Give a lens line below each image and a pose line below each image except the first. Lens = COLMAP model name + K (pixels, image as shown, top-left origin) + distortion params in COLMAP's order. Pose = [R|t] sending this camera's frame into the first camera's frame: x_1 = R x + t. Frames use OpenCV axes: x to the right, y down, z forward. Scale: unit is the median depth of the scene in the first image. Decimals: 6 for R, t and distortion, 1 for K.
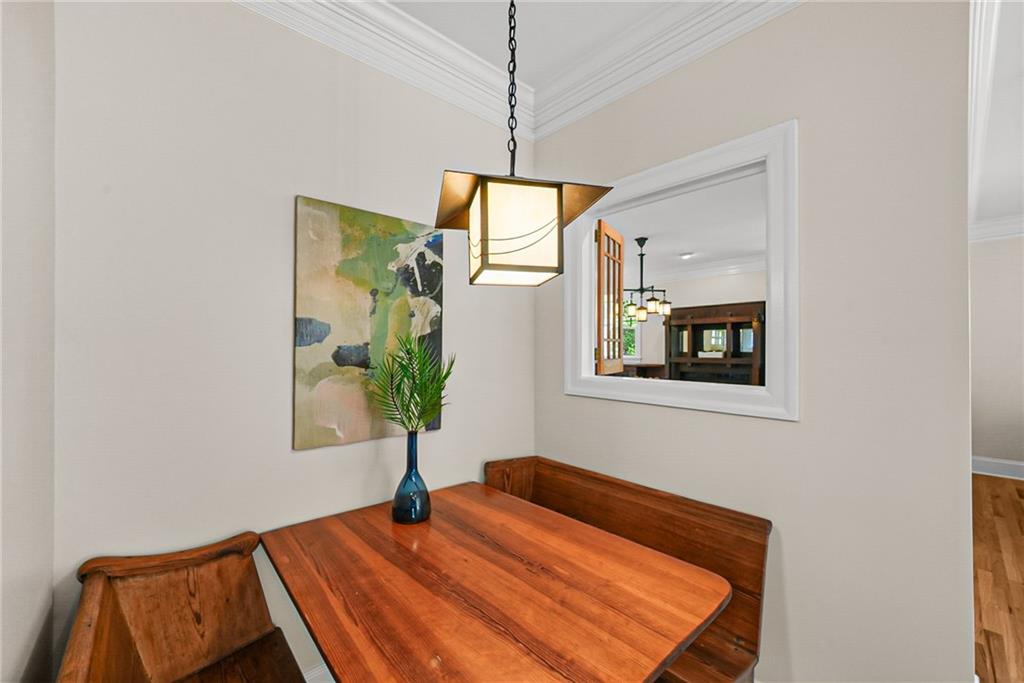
lens RADIAL K [[405.9, 0, 508.7], [0, 405.9, 344.2], [0, 0, 1]] dist [-0.003751, -0.000222]
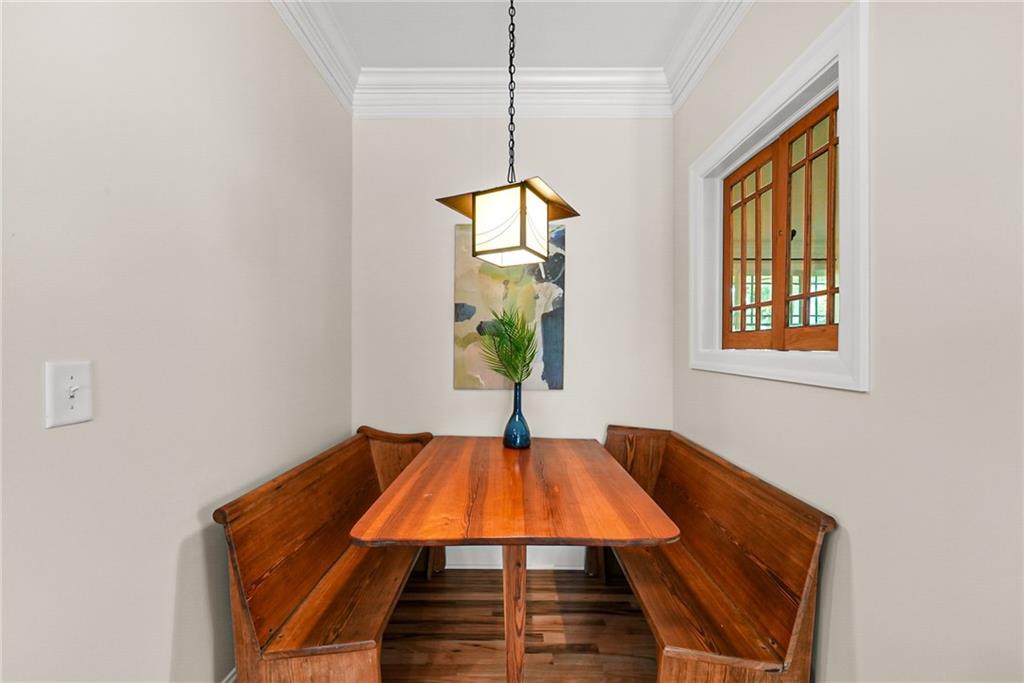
lens RADIAL K [[405.9, 0, 516.4], [0, 405.9, 343.2], [0, 0, 1]] dist [-0.003751, -0.000222]
pose [[0.741401, -0.004761, -0.671045, 0.618906], [0.003656, 0.999989, -0.003056, 0.082606], [0.671052, -0.000188, 0.741410, 0.001154]]
